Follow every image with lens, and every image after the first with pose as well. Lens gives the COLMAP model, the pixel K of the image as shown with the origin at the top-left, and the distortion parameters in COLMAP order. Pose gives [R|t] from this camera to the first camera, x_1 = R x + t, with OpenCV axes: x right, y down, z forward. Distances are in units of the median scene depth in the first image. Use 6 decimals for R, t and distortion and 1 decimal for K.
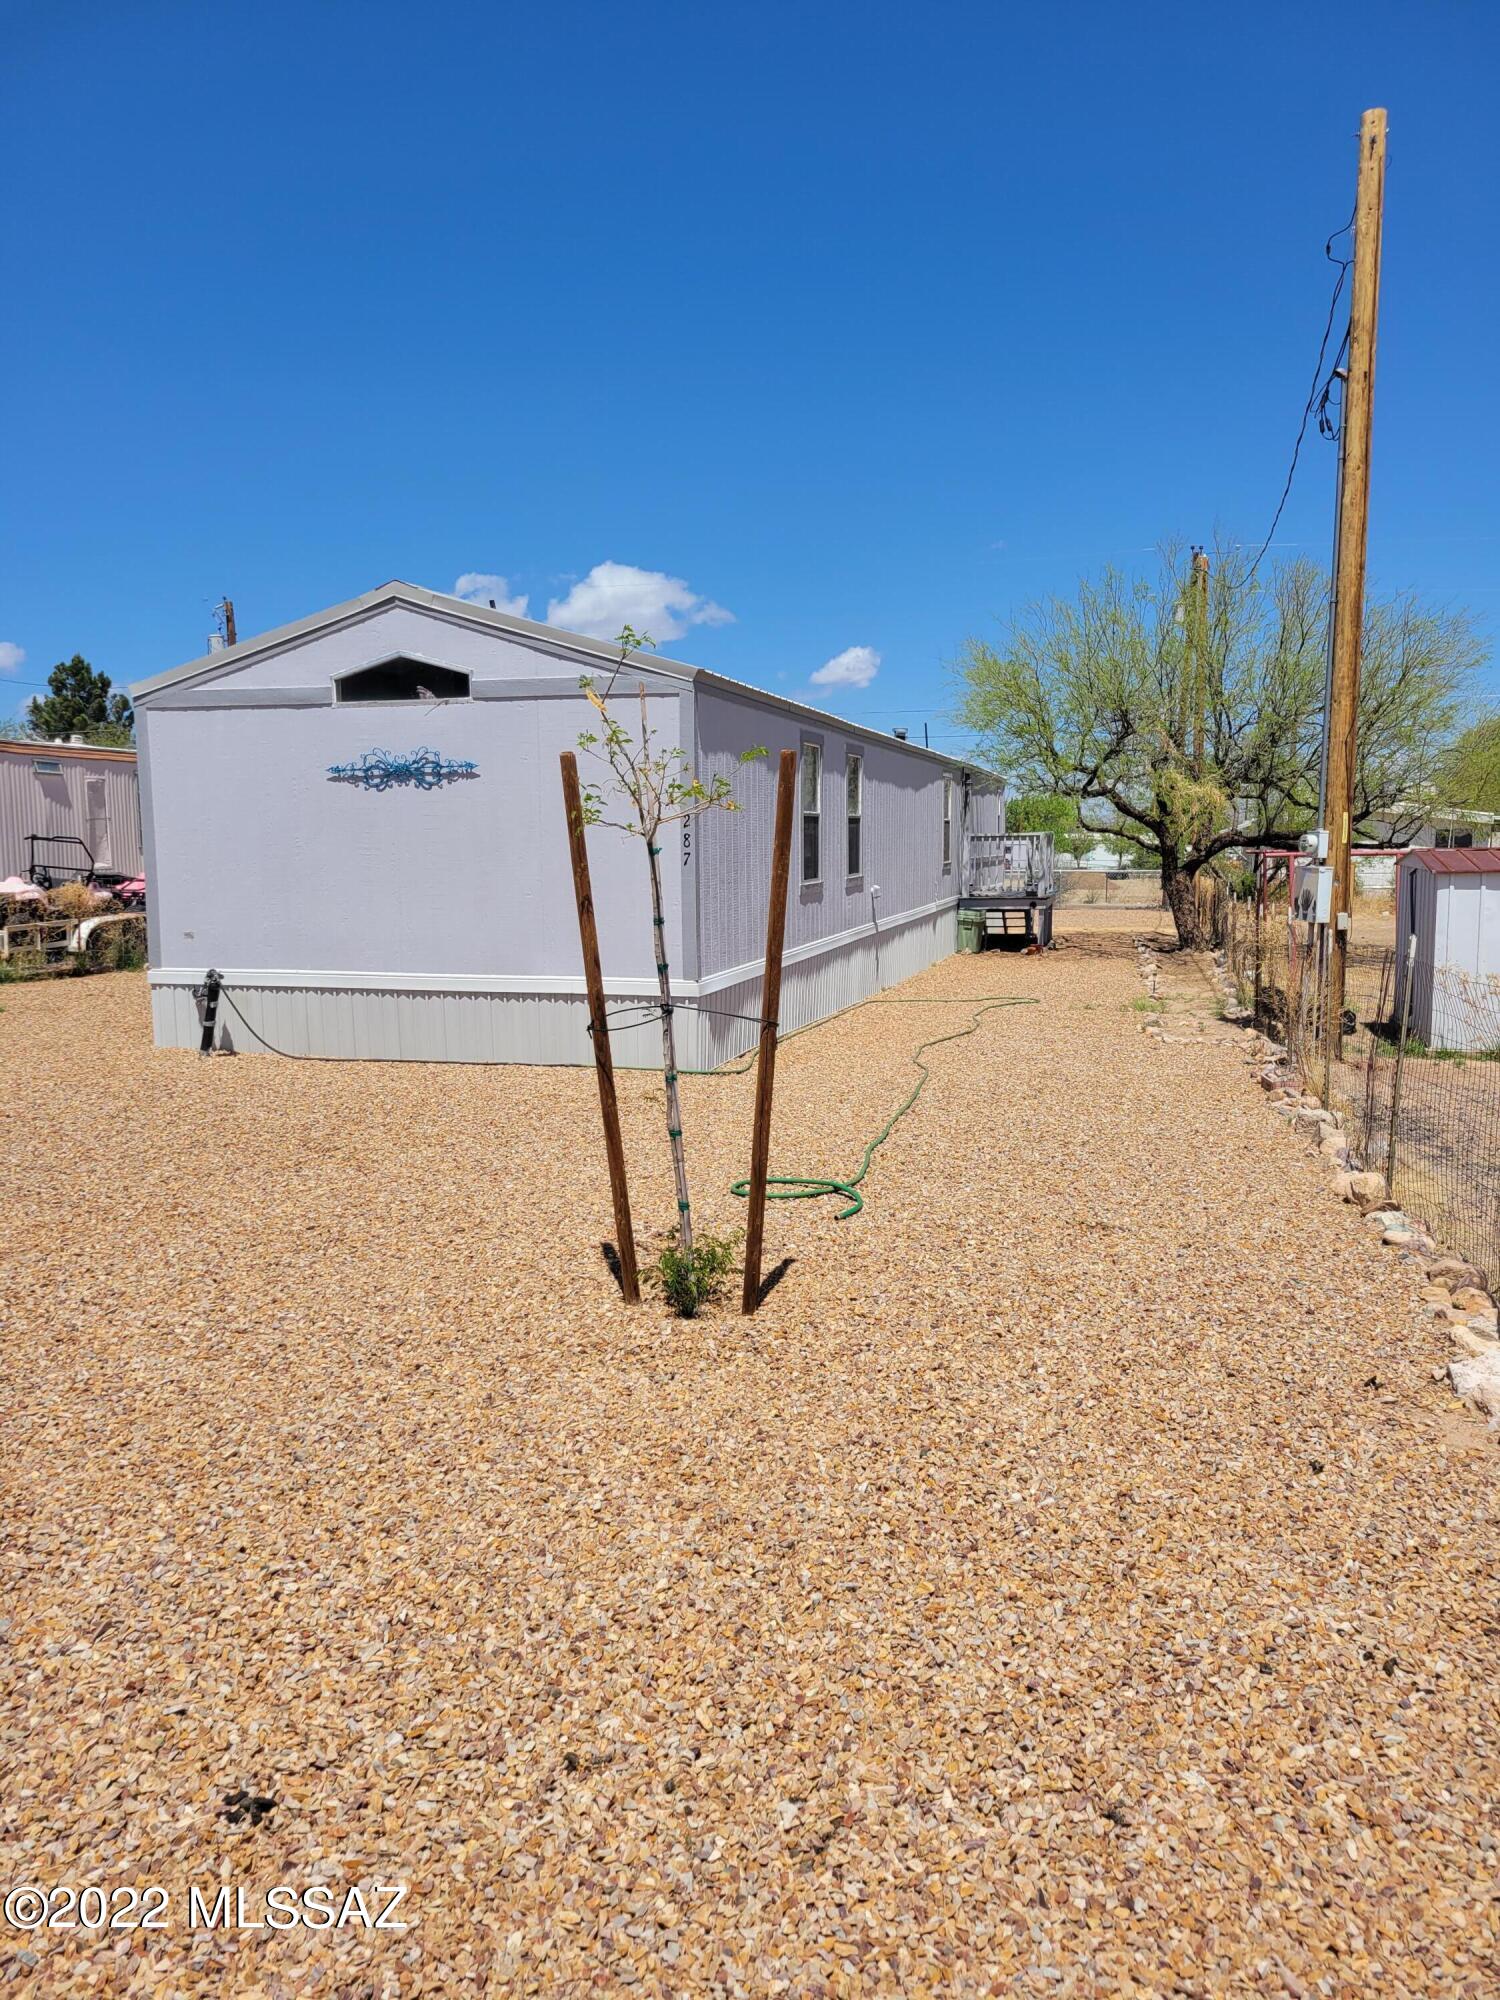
lens RADIAL K [[1496.2, 0, 750.0], [0, 1496.2, 1006.7], [0, 0, 1]] dist [0.006920, -0.001619]
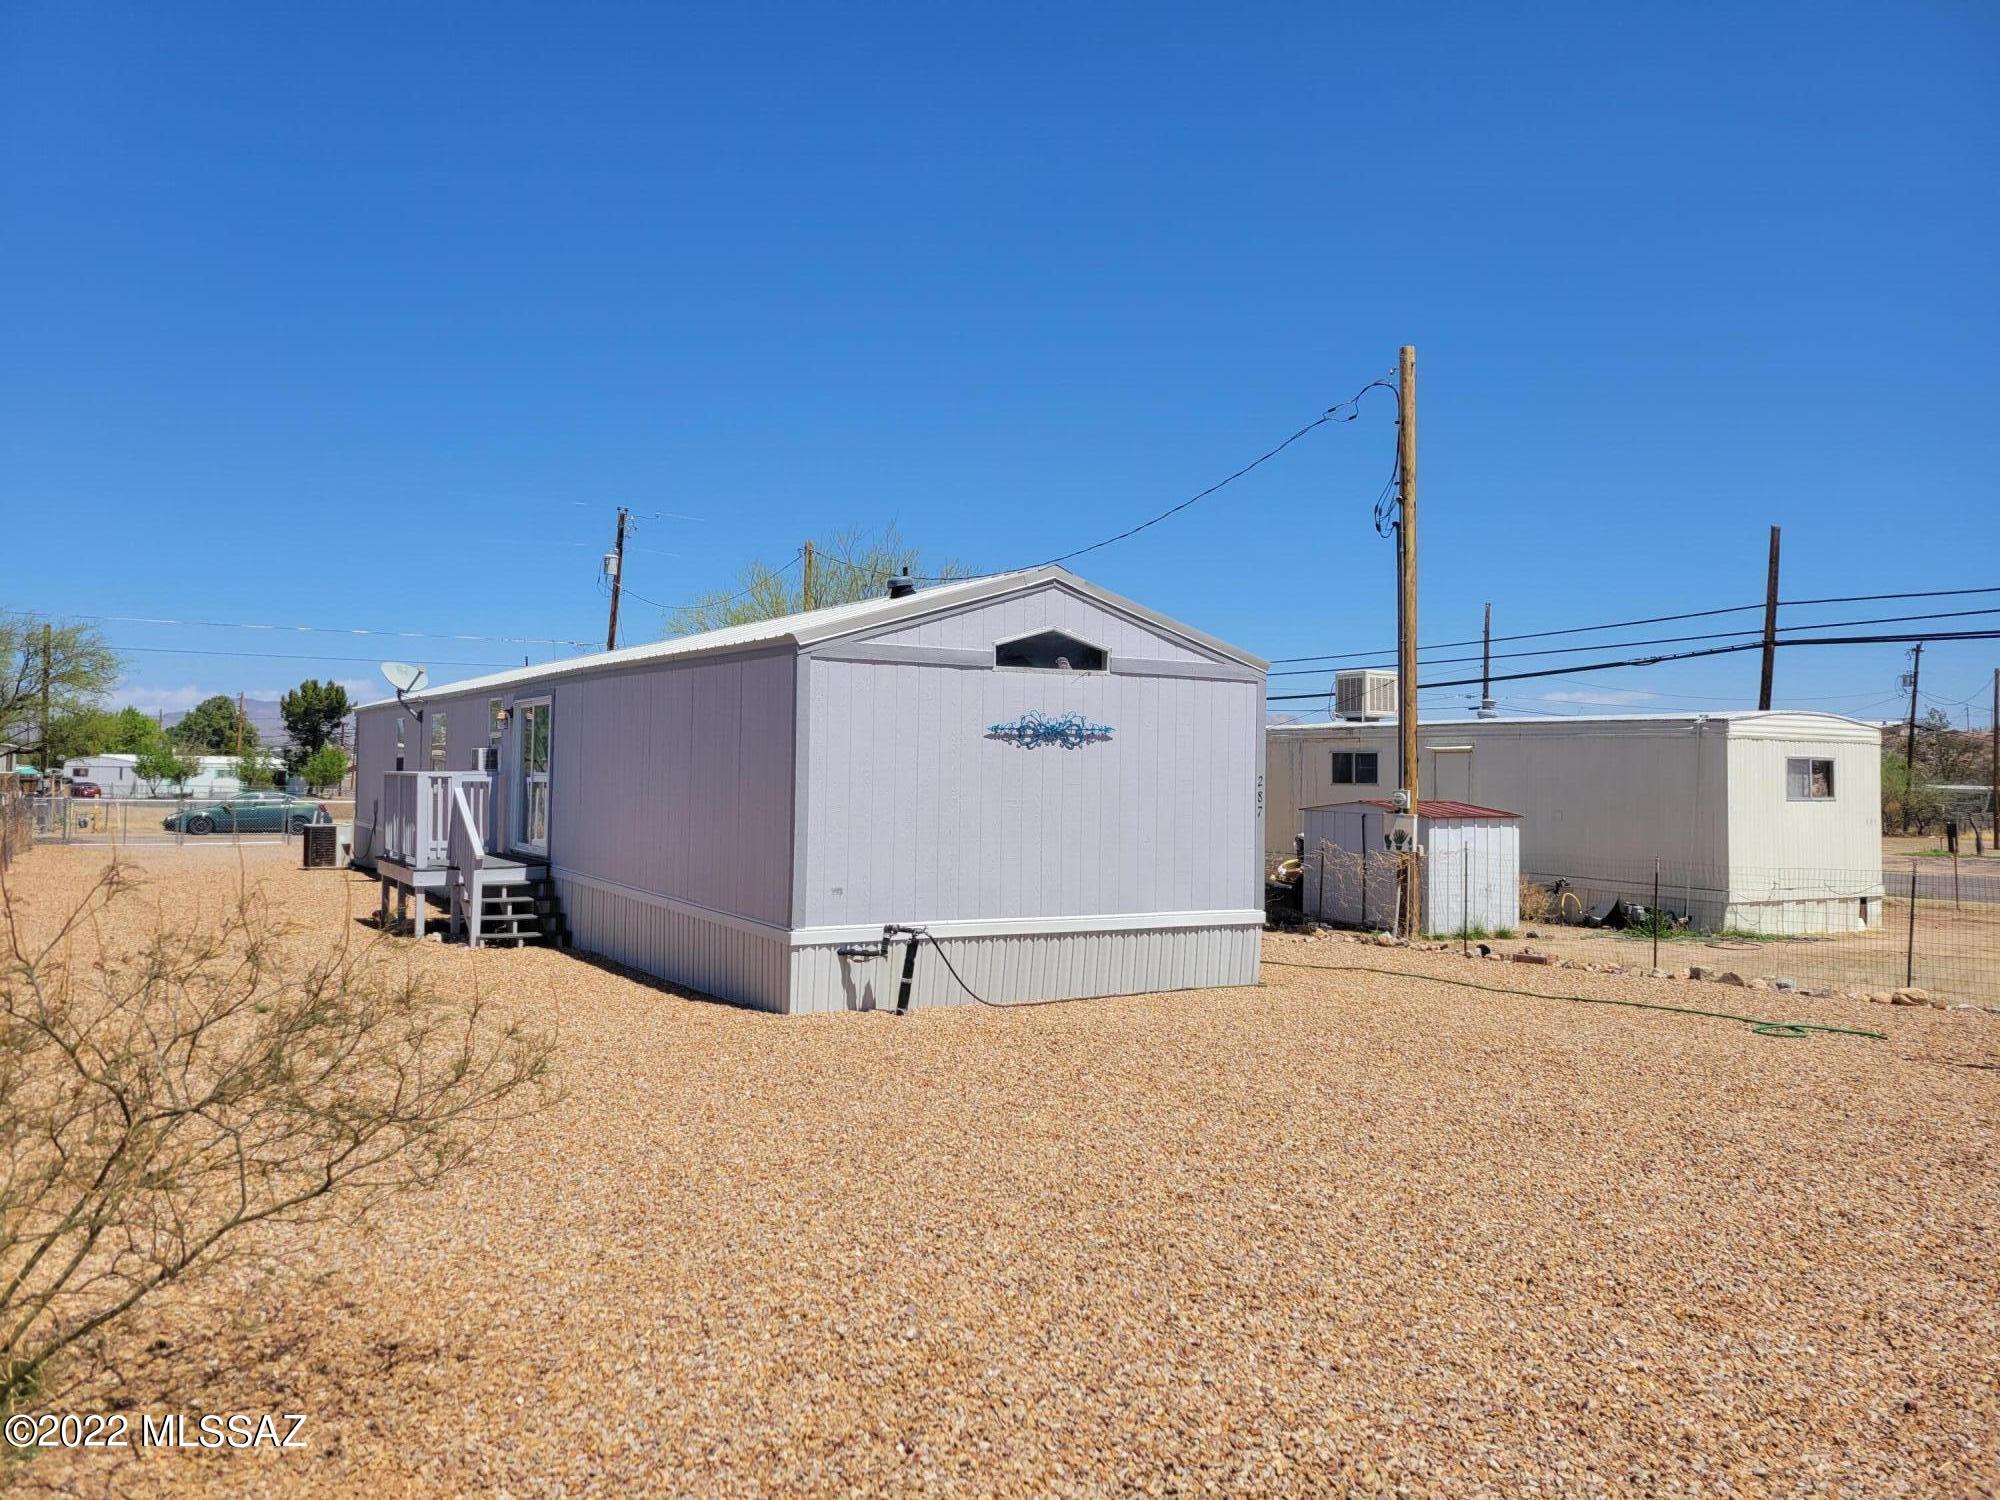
lens RADIAL K [[1496.2, 0, 1000.0], [0, 1496.2, 744.9], [0, 0, 1]] dist [0.006920, -0.001619]
pose [[0.690625, 0.025206, 0.722773, -1.054941], [0.072523, 0.991941, -0.103891, -0.035389], [-0.719567, 0.124167, 0.683232, 0.270501]]
